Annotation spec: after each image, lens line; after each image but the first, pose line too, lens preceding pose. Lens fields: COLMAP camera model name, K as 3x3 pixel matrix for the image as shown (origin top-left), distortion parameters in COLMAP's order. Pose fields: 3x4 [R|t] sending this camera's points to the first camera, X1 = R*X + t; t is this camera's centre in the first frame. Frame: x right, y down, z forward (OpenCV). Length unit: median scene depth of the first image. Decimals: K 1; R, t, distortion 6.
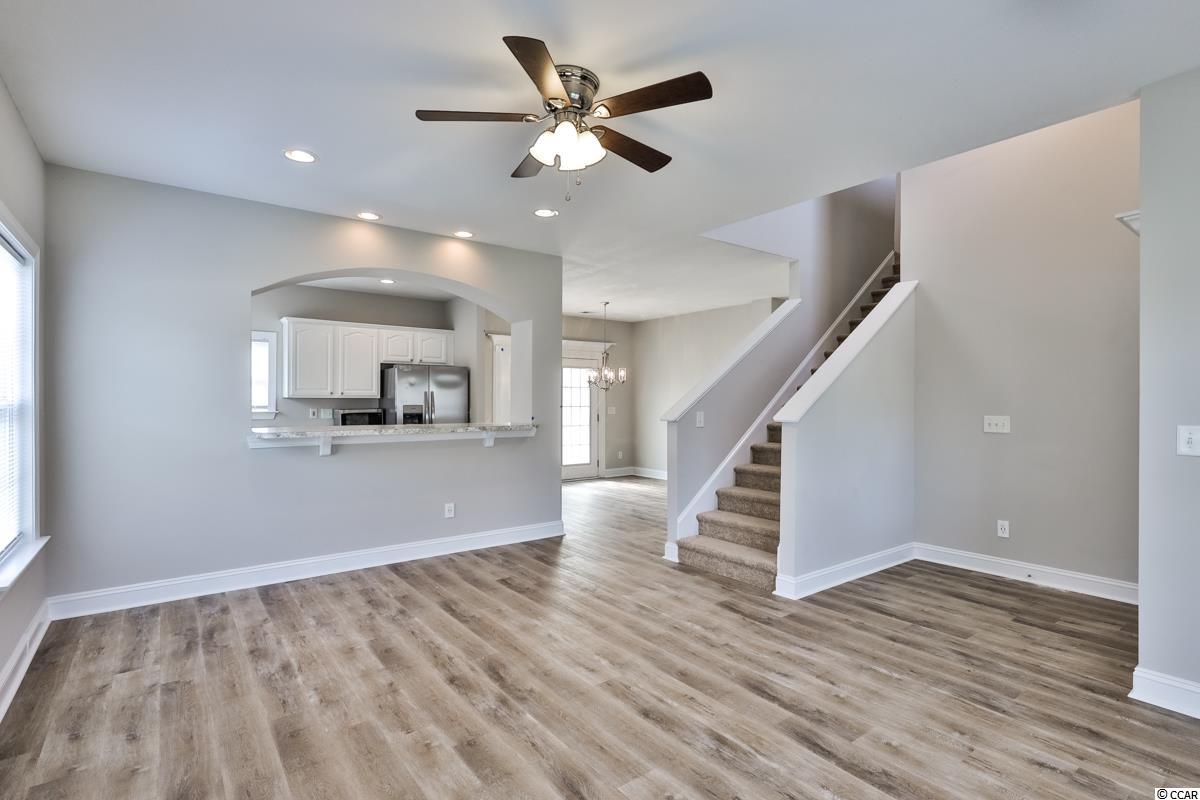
lens RADIAL K [[580.0, 0, 600.0], [0, 580.0, 400.0], [0, 0, 1]] dist [0.023186, 0.000117]
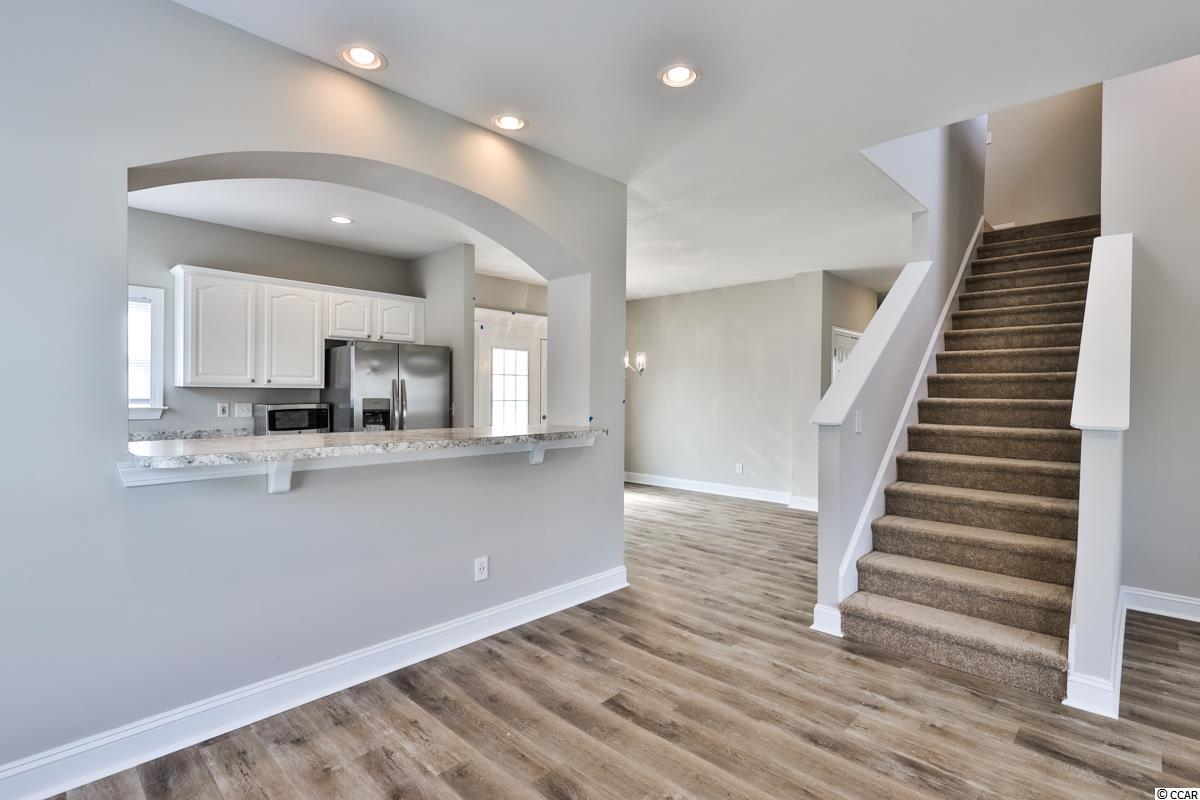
lens RADIAL K [[566.5, 0, 600.2], [0, 566.5, 397.1], [0, 0, 1]] dist [0.009068, -0.000021]
pose [[0.986456, 0.004382, 0.163970, -0.233289], [-0.005440, 0.999967, 0.006003, 0.002034], [-0.163938, -0.006814, 0.986447, 0.381157]]
